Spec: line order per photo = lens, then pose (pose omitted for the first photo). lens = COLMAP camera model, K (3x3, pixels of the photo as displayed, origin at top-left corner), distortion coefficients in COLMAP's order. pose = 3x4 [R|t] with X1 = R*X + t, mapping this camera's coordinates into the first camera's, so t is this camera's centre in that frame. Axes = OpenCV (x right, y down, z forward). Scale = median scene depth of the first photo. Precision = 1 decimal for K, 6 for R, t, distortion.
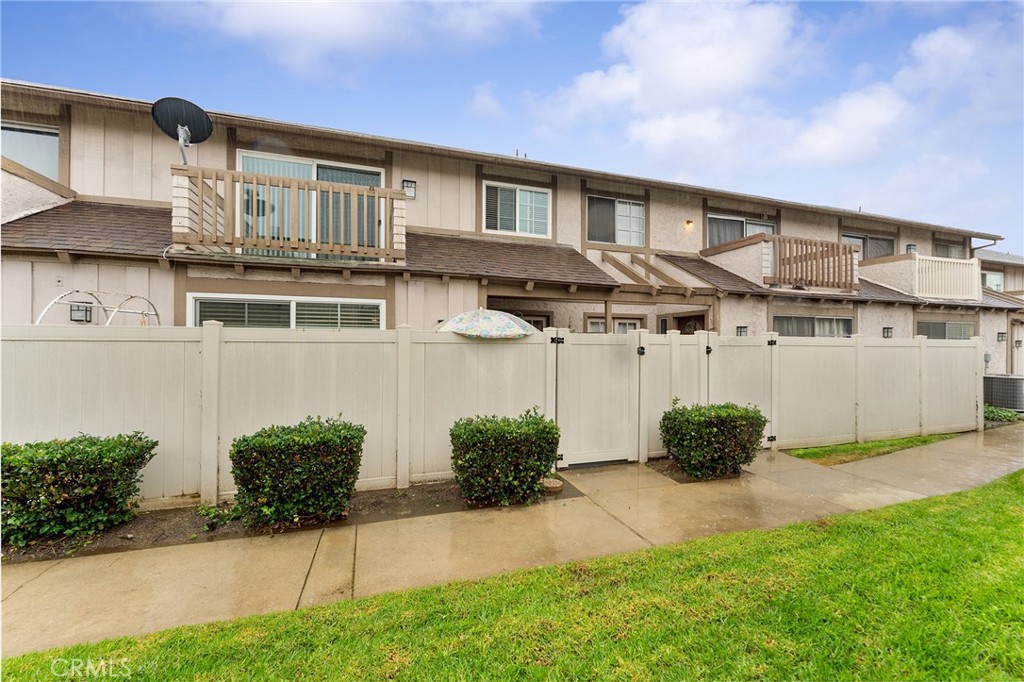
lens RADIAL K [[427.1, 0, 512.0], [0, 427.1, 341.0], [0, 0, 1]] dist [-0.000591, -0.000142]
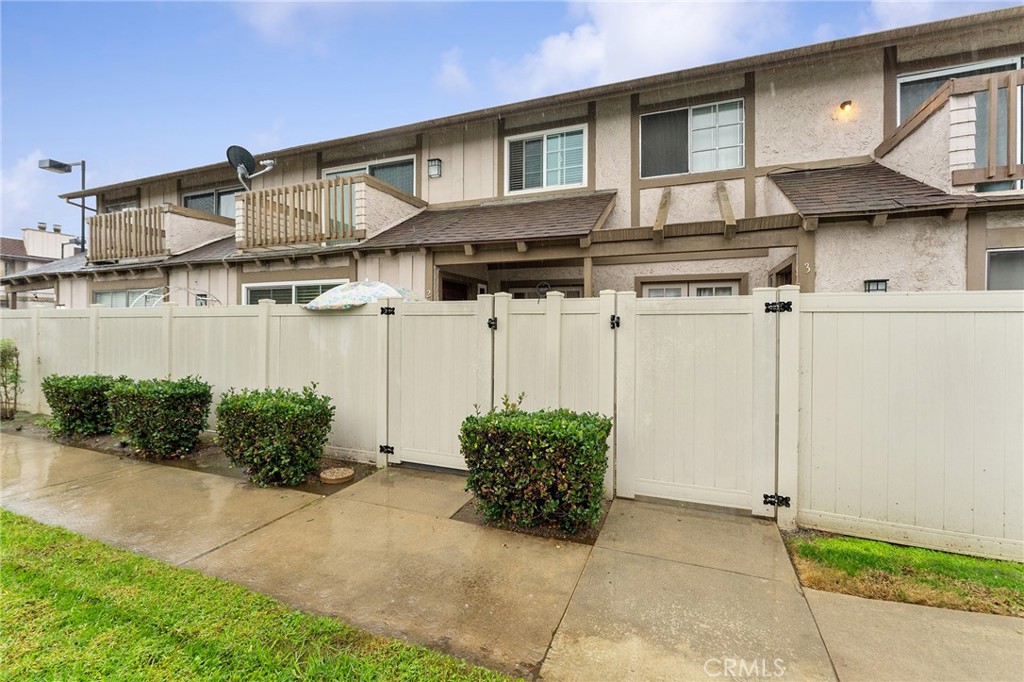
lens RADIAL K [[435.9, 0, 515.4], [0, 435.9, 326.7], [0, 0, 1]] dist [-0.000910, -0.000132]
pose [[0.760709, -0.002942, -0.649087, 0.533255], [0.004657, 0.999989, 0.000925, 0.018681], [0.649077, -0.003726, 0.760714, 0.316371]]
